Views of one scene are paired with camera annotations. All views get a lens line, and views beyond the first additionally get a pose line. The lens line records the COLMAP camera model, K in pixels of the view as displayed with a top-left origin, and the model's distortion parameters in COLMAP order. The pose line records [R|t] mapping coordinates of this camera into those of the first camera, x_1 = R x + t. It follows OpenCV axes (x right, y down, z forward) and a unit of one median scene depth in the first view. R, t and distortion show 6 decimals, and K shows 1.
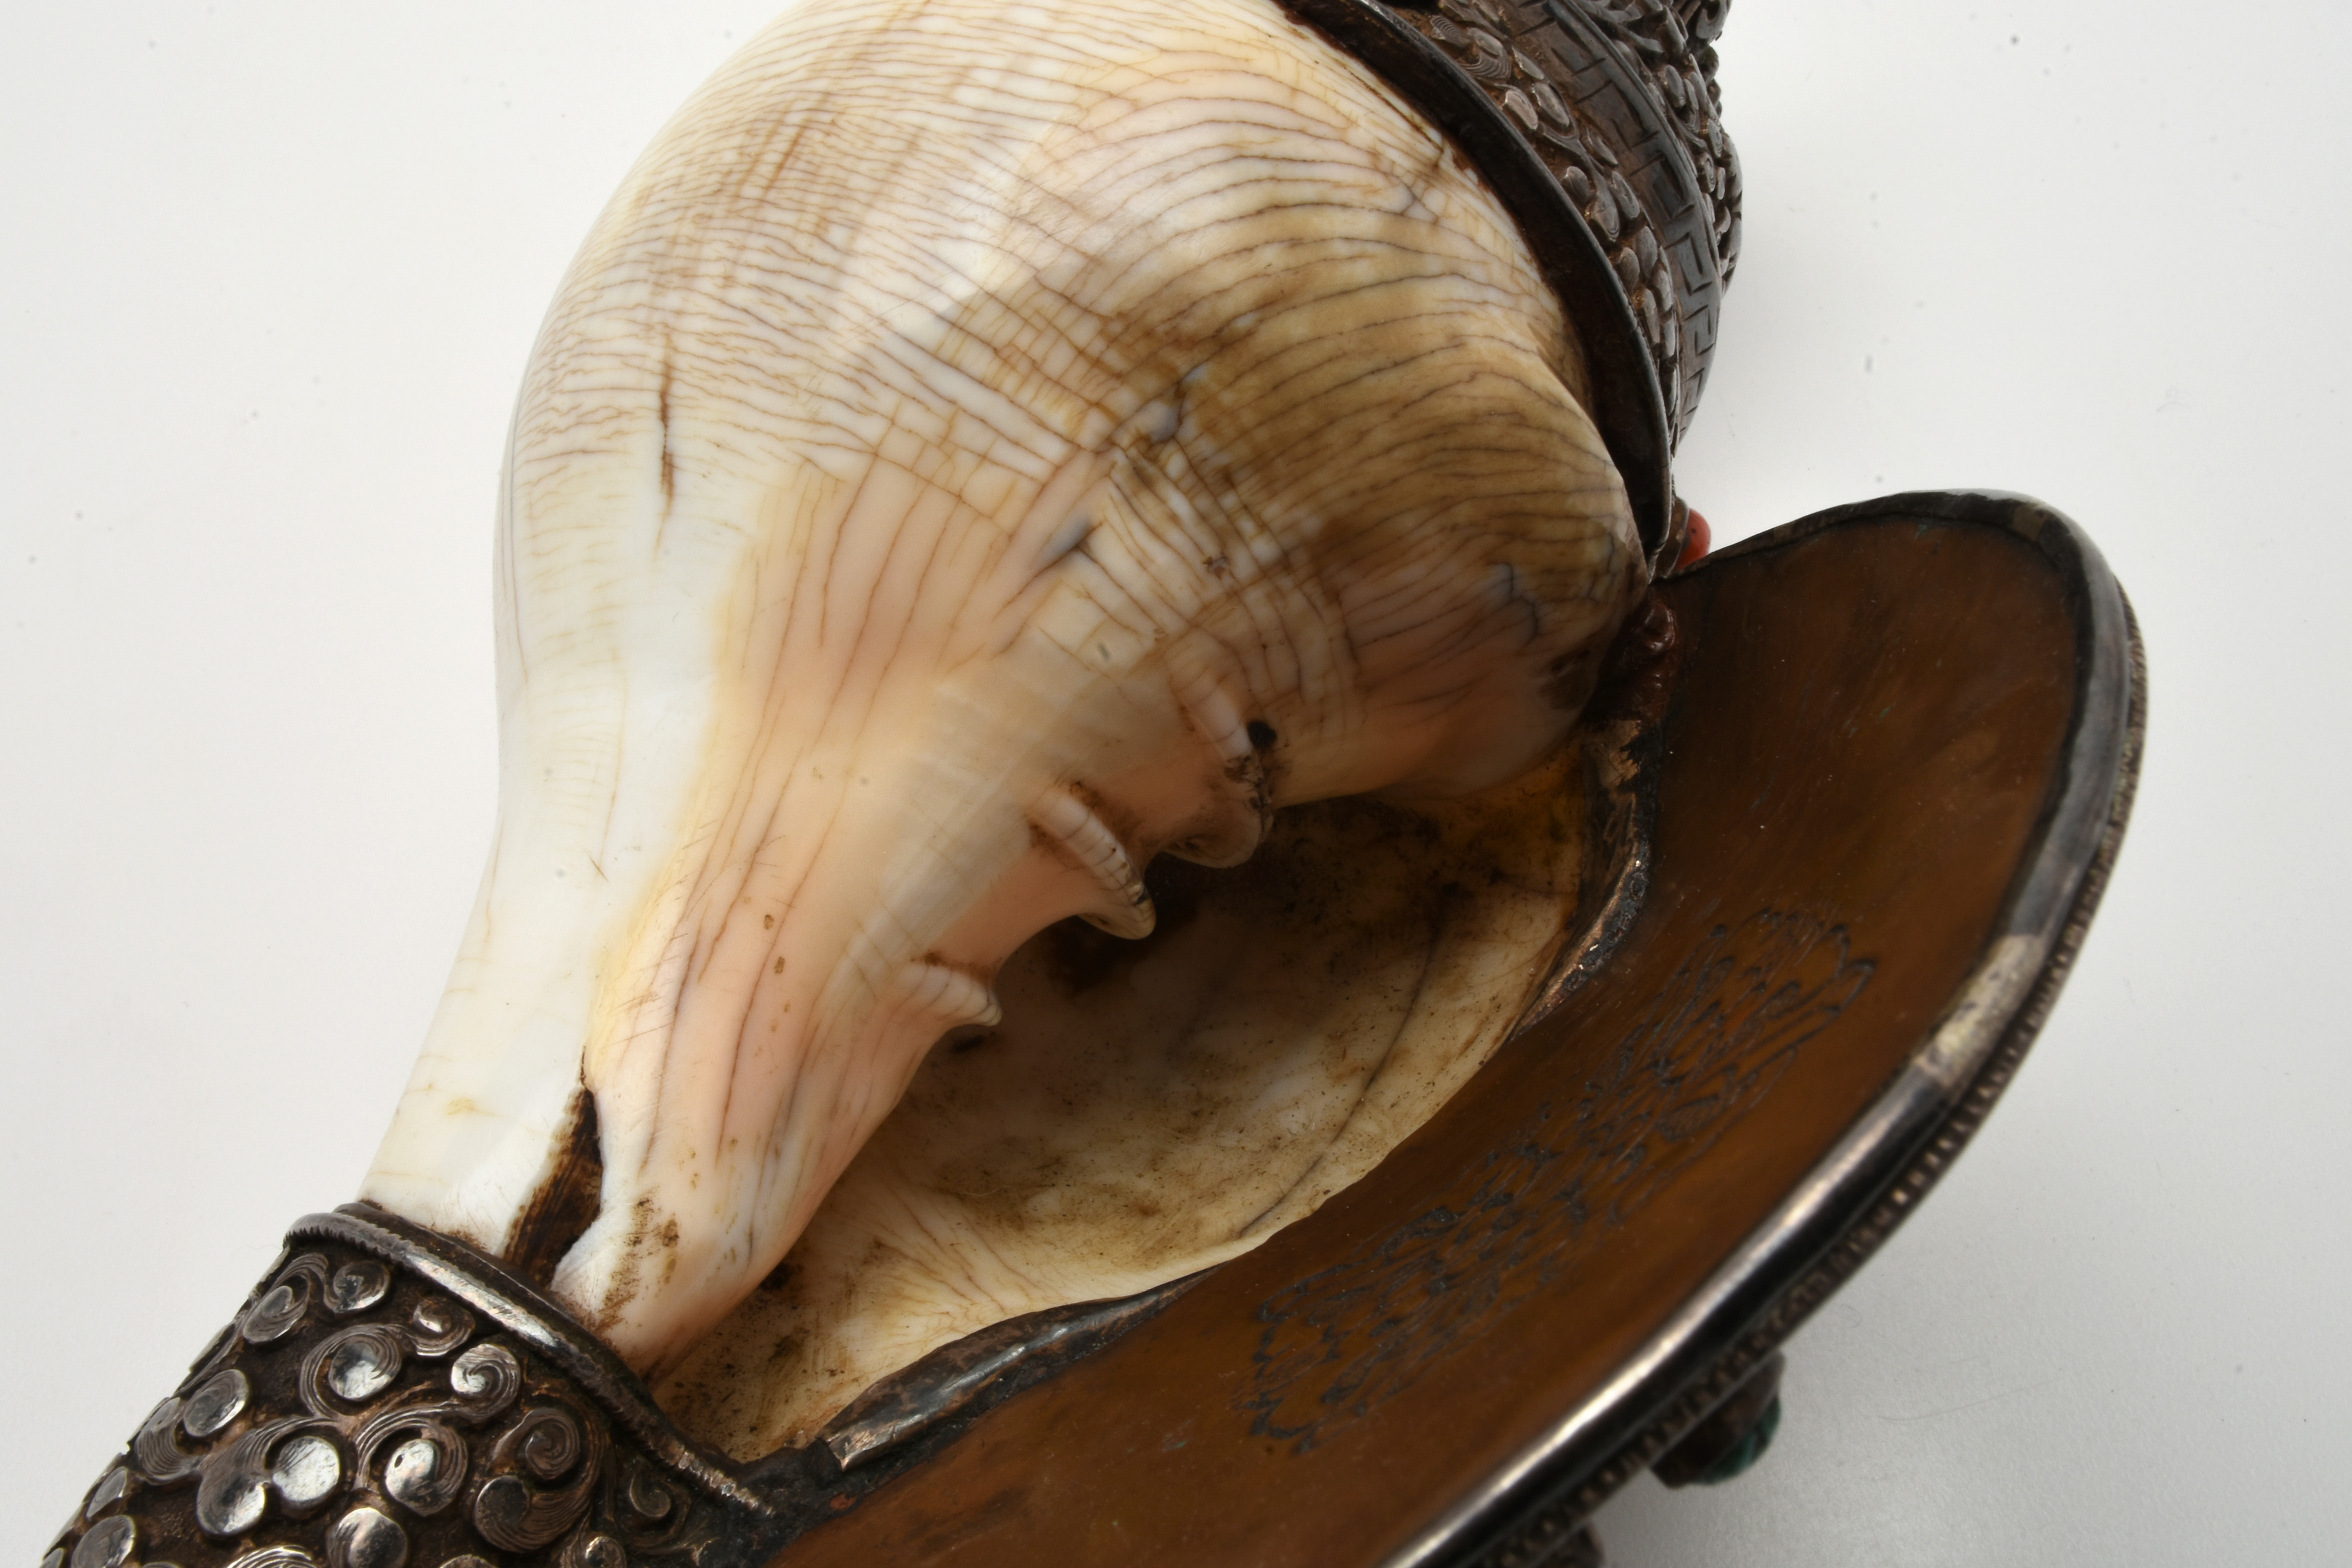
lens RADIAL K [[2483.7, 0, 1176.0], [0, 2483.7, 784.0], [0, 0, 1]] dist [-0.016833, -0.007795]
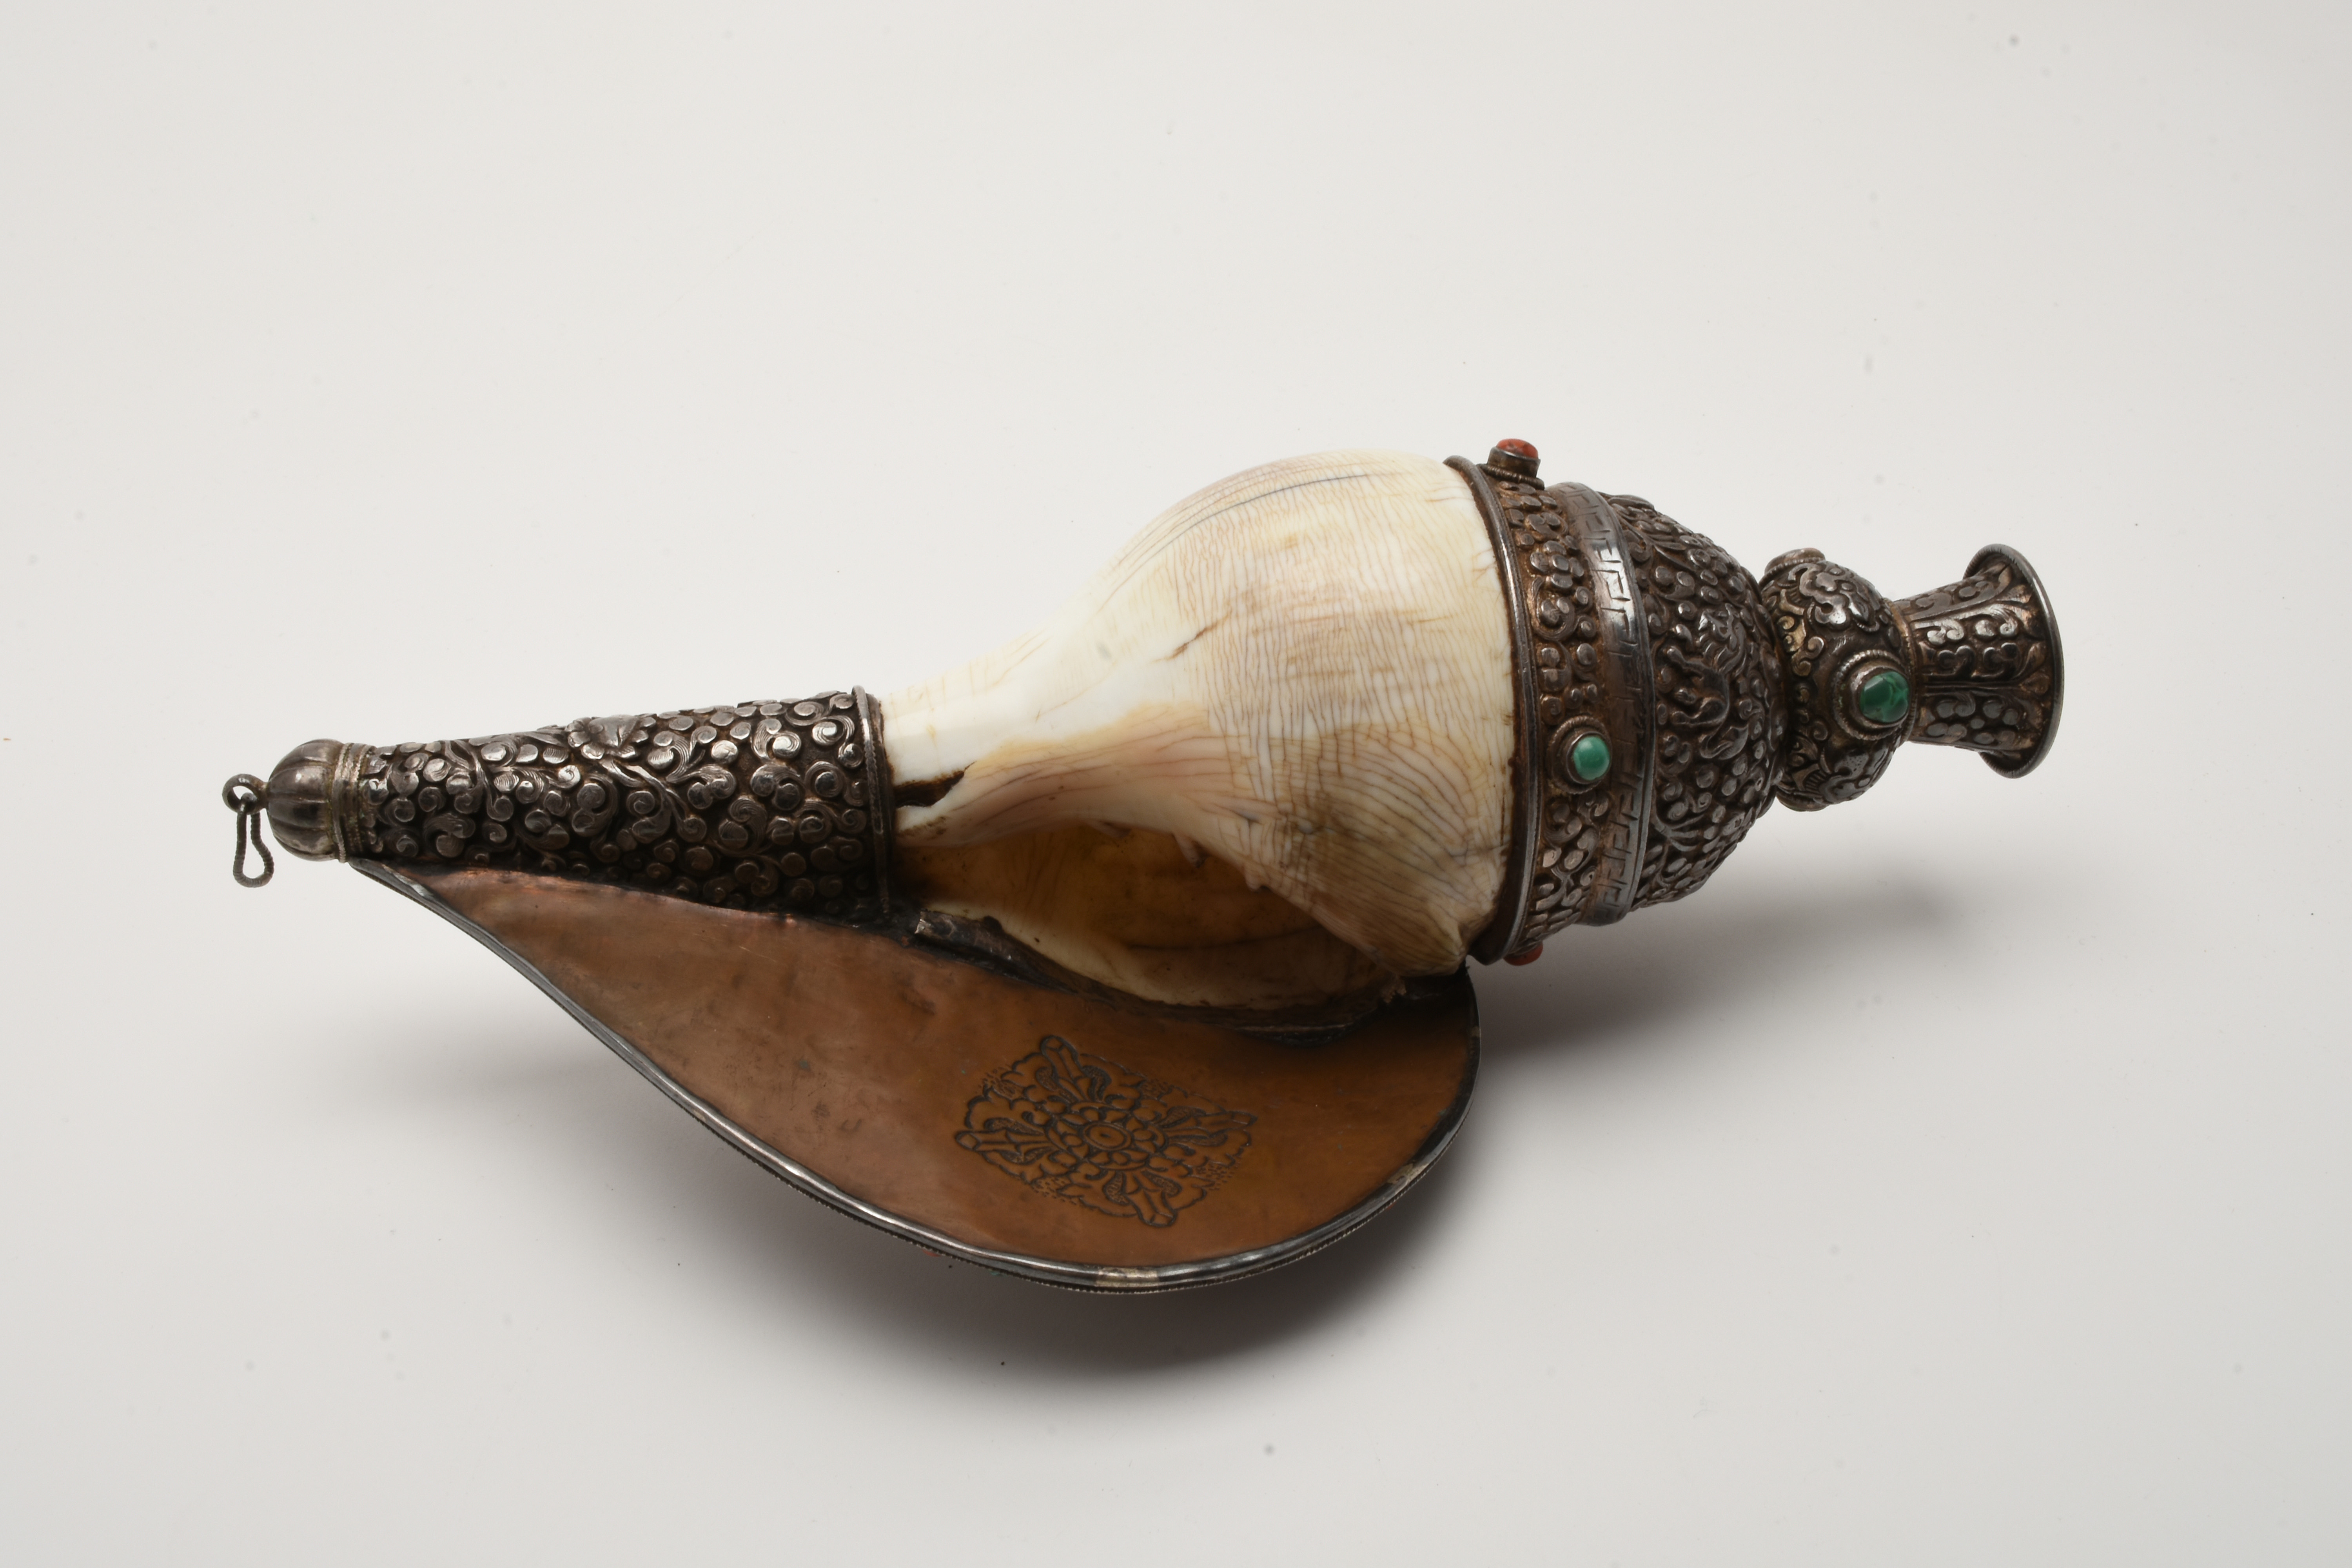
lens RADIAL K [[2483.7, 0, 1176.0], [0, 2483.7, 784.0], [0, 0, 1]] dist [-0.016833, -0.007795]
pose [[0.572545, 0.816788, 0.071060, -0.277037], [-0.728377, 0.466948, 0.501424, -1.254750], [0.376376, -0.338846, 0.862279, -1.060265]]
